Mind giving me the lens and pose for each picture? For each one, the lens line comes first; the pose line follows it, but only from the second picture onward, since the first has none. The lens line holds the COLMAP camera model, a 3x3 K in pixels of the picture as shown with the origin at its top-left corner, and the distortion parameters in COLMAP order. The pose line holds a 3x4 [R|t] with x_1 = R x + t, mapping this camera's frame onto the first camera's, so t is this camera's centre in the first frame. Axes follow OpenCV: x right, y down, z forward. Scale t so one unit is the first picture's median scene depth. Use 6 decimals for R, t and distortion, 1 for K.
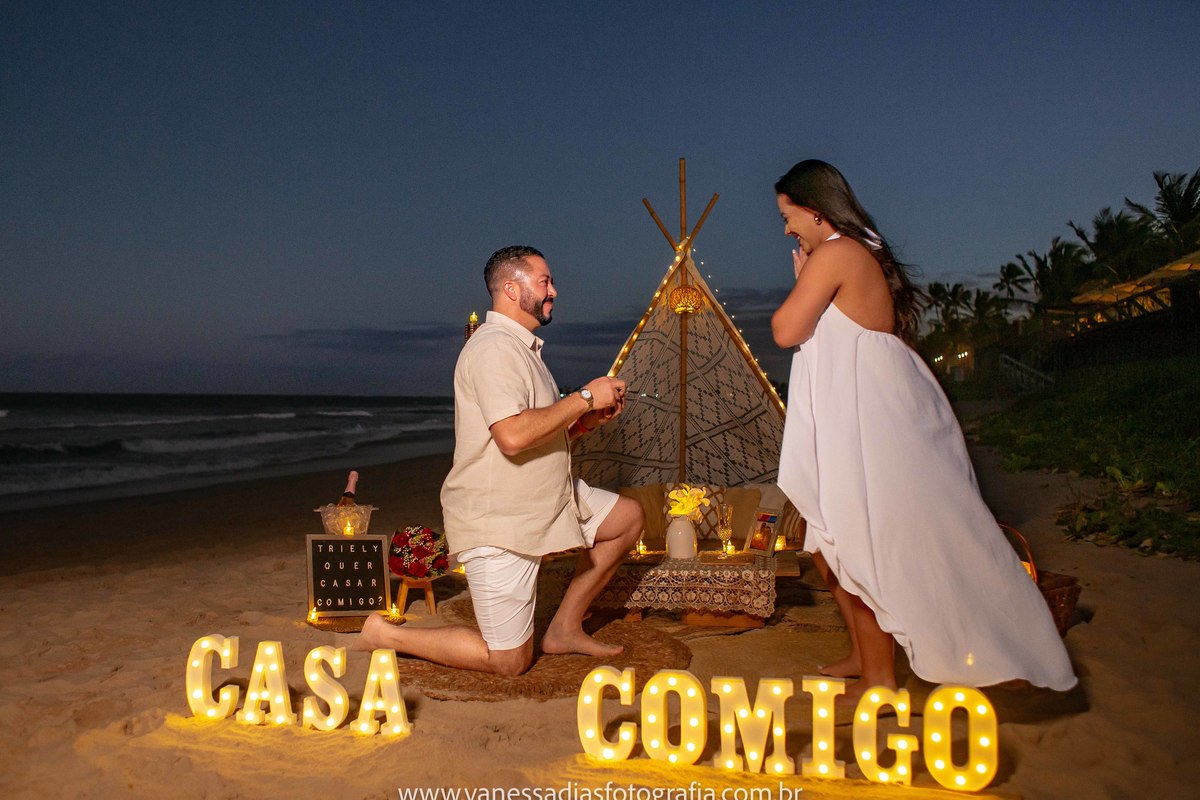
lens RADIAL K [[1069.2, 0, 534.8], [0, 1069.2, 374.6], [0, 0, 1]] dist [-0.100598, 0.132184]
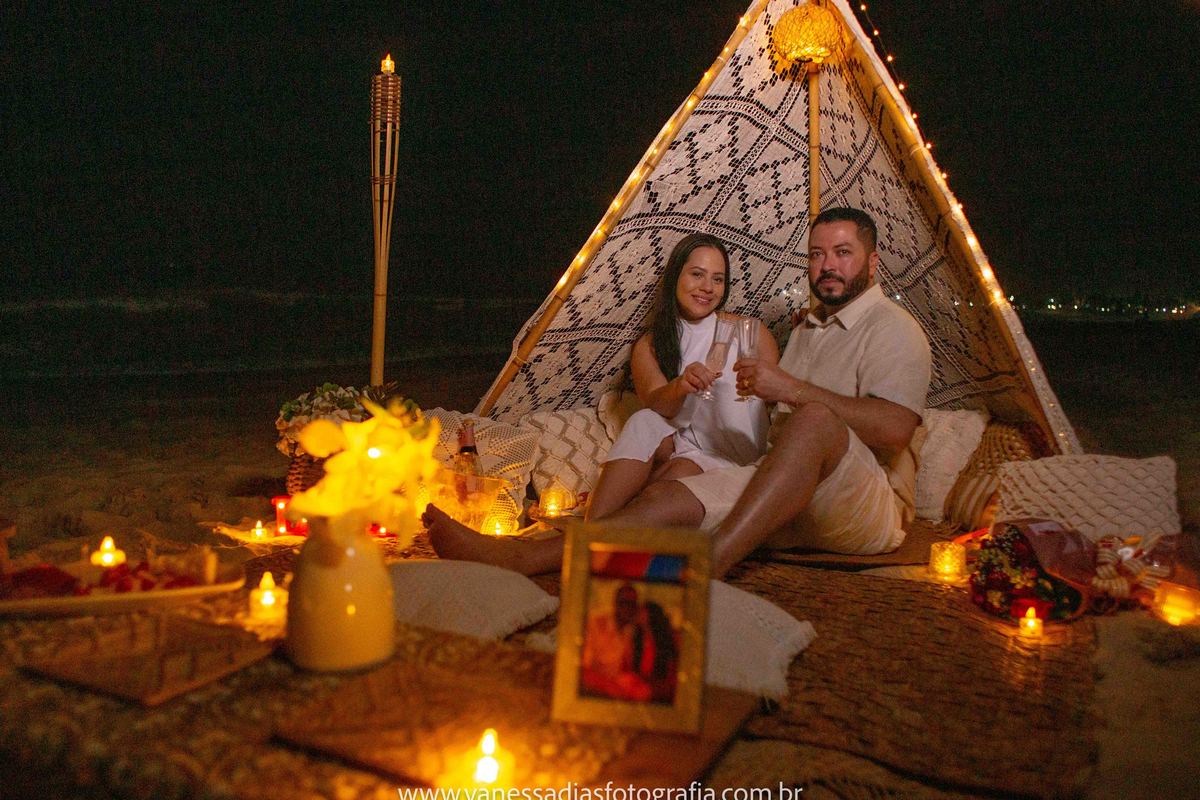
lens RADIAL K [[1028.9, 0, 580.4], [0, 1028.9, 397.9], [0, 0, 1]] dist [-0.059989, 0.002088]
pose [[0.967651, 0.069721, -0.242468, 0.258520], [-0.039575, 0.991106, 0.127052, 0.065707], [0.249169, -0.113347, 0.961804, 0.759058]]
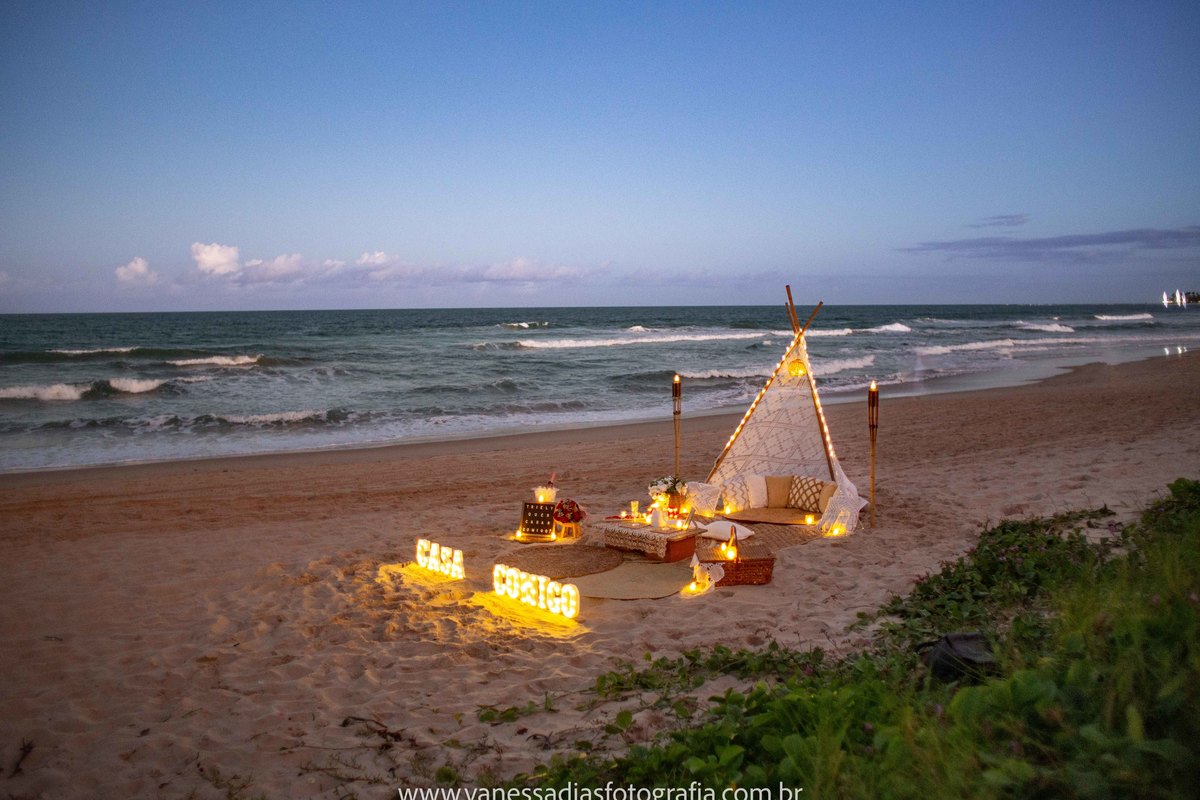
lens RADIAL K [[1008.9, 0, 592.3], [0, 1008.9, 397.0], [0, 0, 1]] dist [-0.096455, 0.129422]
pose [[0.832784, 0.032018, -0.552671, 1.142971], [0.029579, 0.994327, 0.102175, -0.300345], [0.552807, -0.101437, 0.827112, -0.733827]]
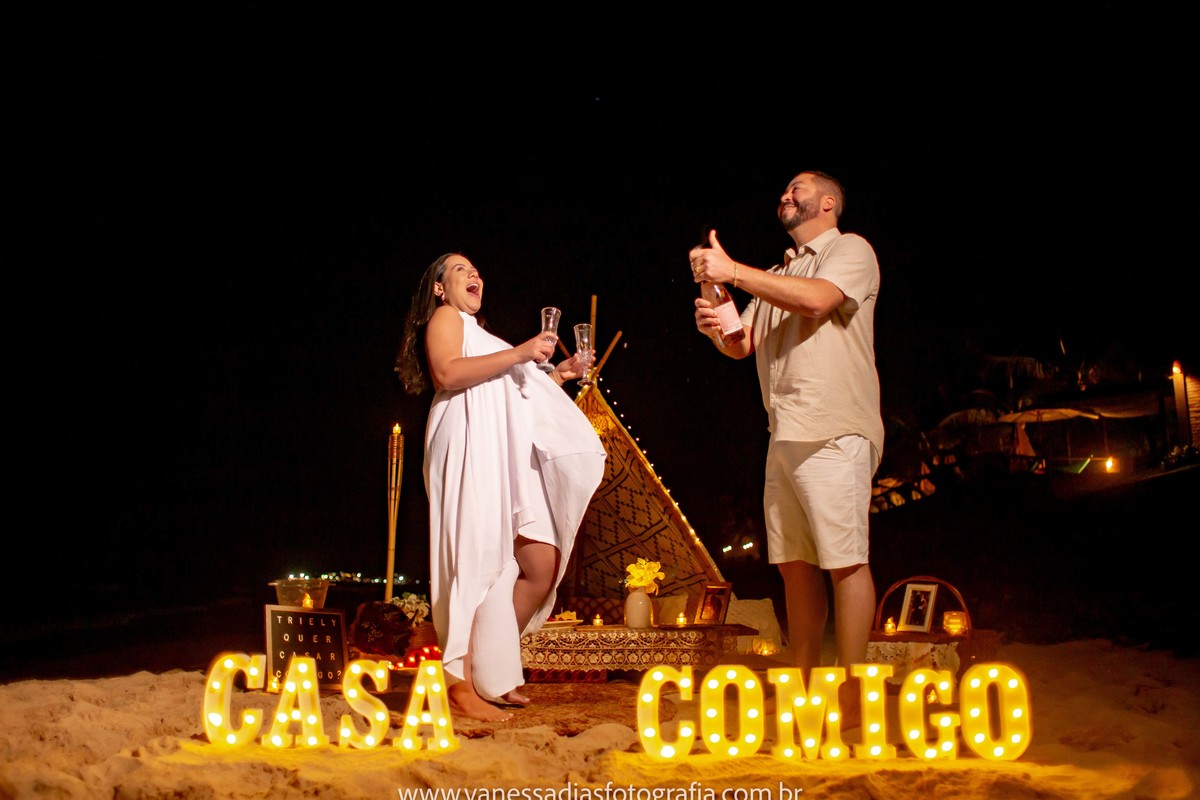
lens RADIAL K [[998.0, 0, 587.8], [0, 998.0, 400.9], [0, 0, 1]] dist [-0.094988, 0.118925]
pose [[0.972945, 0.051768, 0.225161, -0.142395], [-0.014804, 0.986540, -0.162849, 0.110194], [-0.230561, 0.155110, 0.960616, 0.035171]]
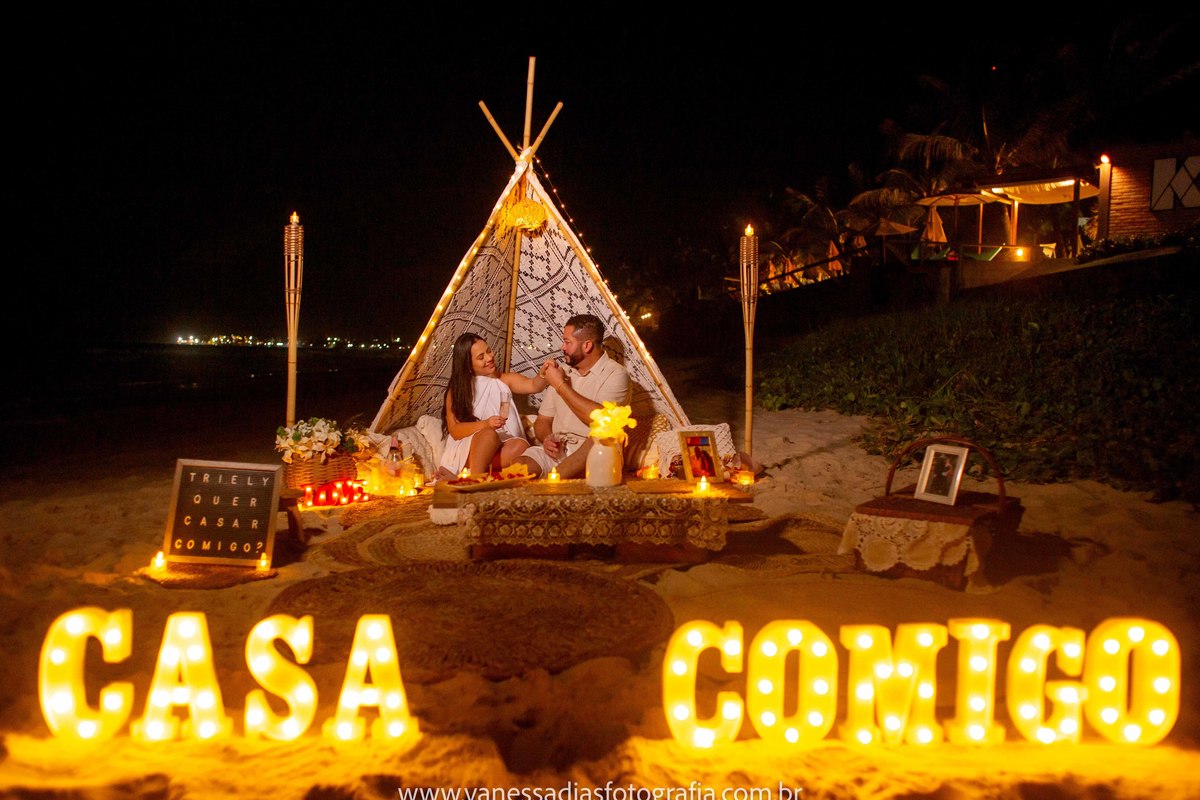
lens RADIAL K [[1002.0, 0, 579.4], [0, 1002.0, 421.4], [0, 0, 1]] dist [-0.099528, 0.132997]
pose [[0.946248, 0.001829, 0.323438, -0.145736], [-0.031936, 0.995626, 0.087801, 0.047367], [-0.321862, -0.093411, 0.942167, 0.236226]]
